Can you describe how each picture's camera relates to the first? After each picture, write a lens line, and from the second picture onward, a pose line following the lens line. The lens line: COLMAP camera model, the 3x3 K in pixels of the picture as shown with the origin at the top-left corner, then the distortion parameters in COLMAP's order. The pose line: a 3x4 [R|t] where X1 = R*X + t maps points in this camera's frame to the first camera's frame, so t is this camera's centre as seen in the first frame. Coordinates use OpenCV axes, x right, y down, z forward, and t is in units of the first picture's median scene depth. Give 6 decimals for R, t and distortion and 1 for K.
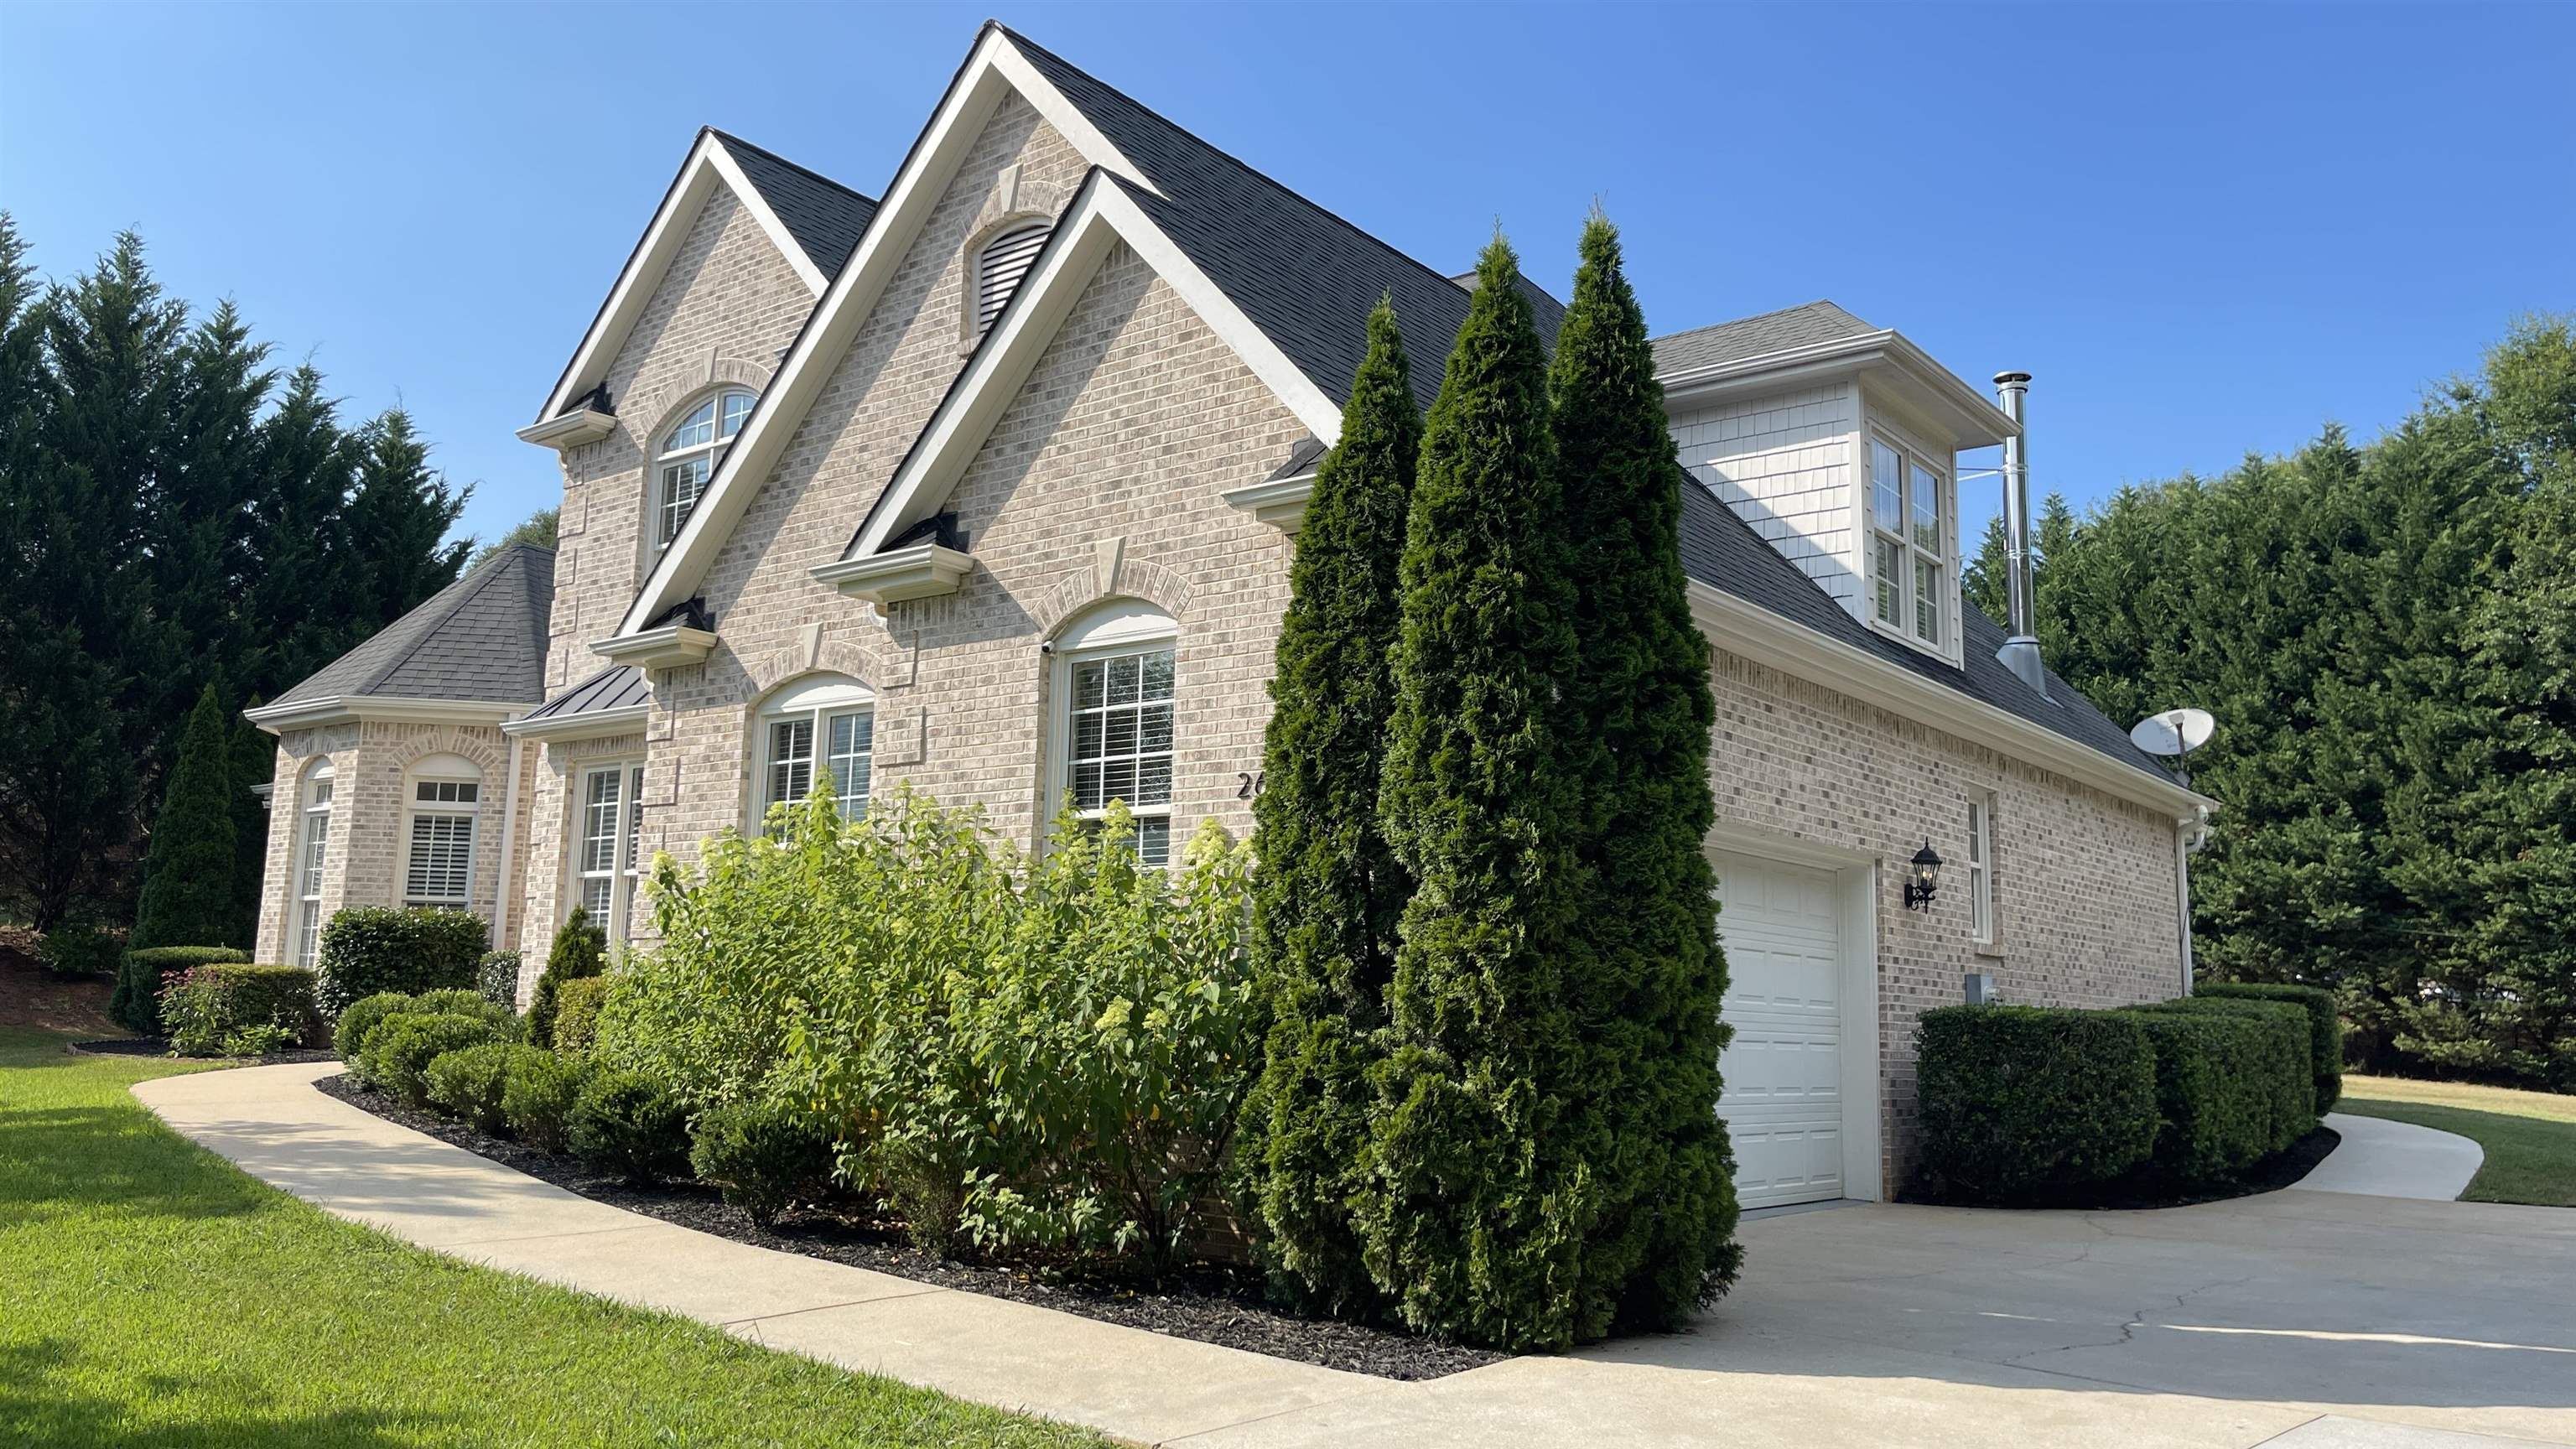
lens RADIAL K [[1953.9, 0, 1288.0], [0, 1953.9, 724.5], [0, 0, 1]] dist [0.077741, -0.094547]
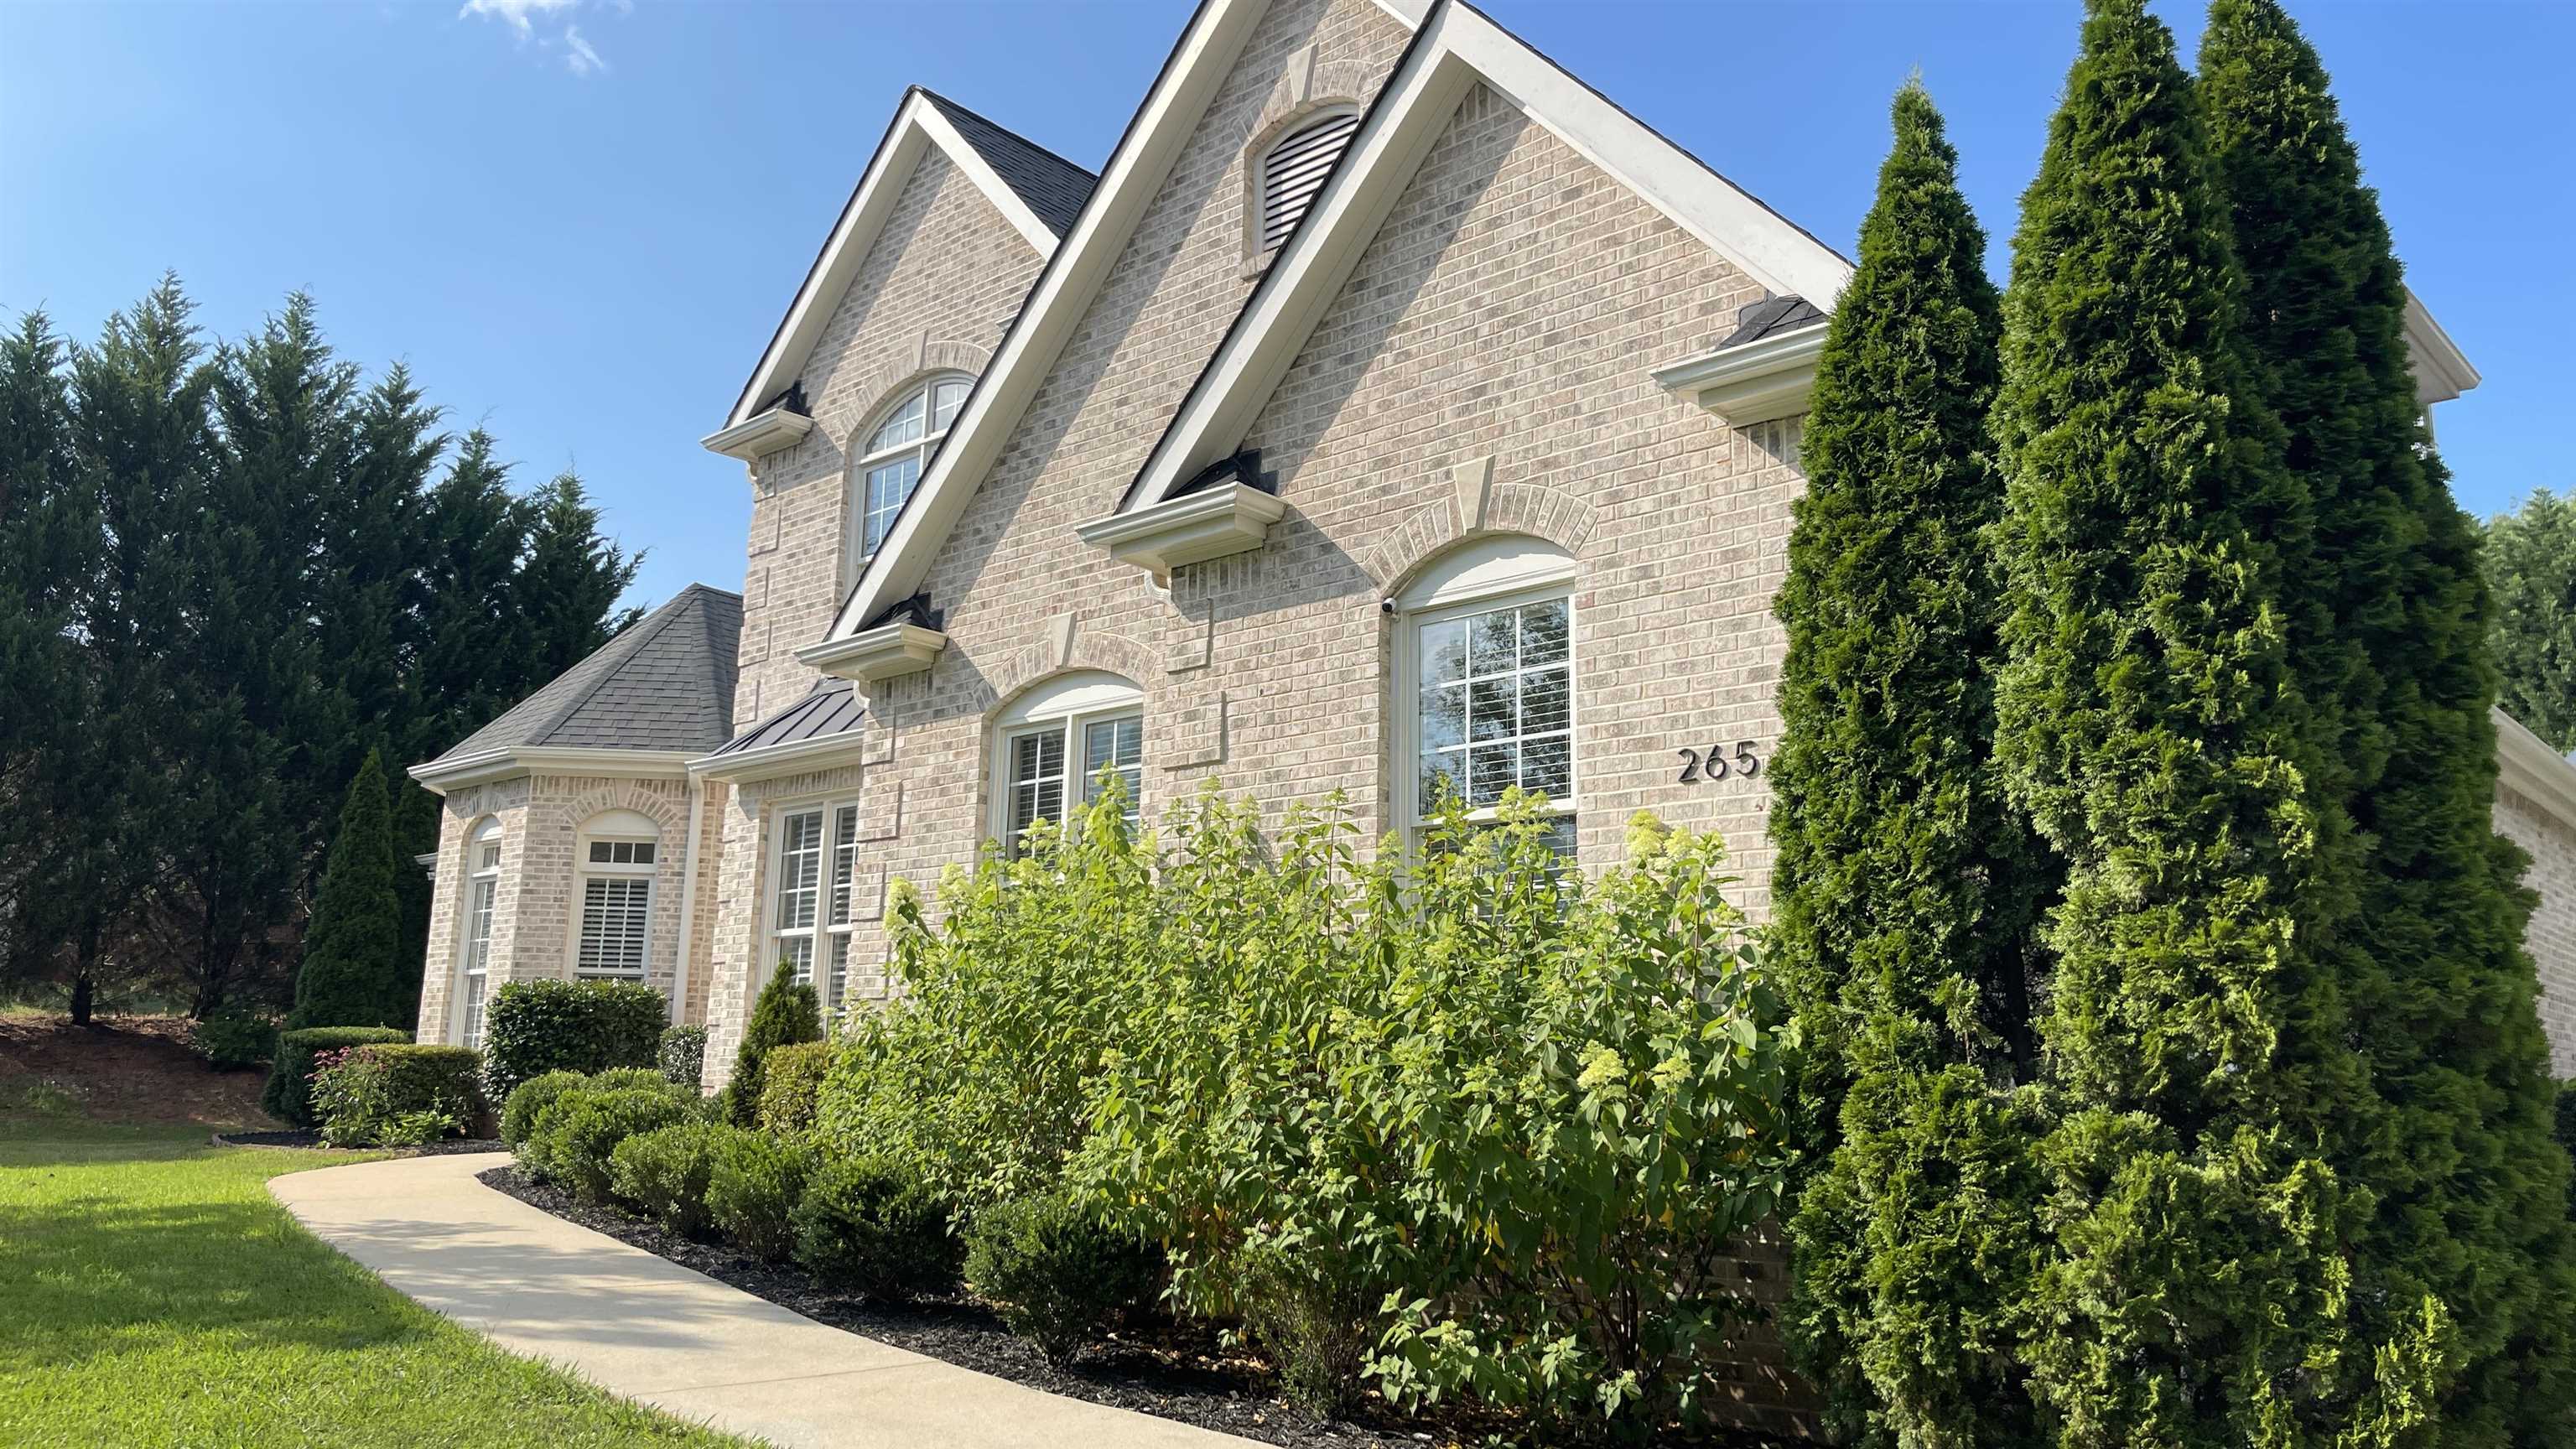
lens RADIAL K [[1953.9, 0, 1288.0], [0, 1953.9, 724.5], [0, 0, 1]] dist [0.077741, -0.094547]
pose [[0.997452, -0.015851, -0.069564, -0.104099], [0.012370, 0.998663, -0.050184, 0.043759], [0.070266, 0.049196, 0.996314, 0.213589]]
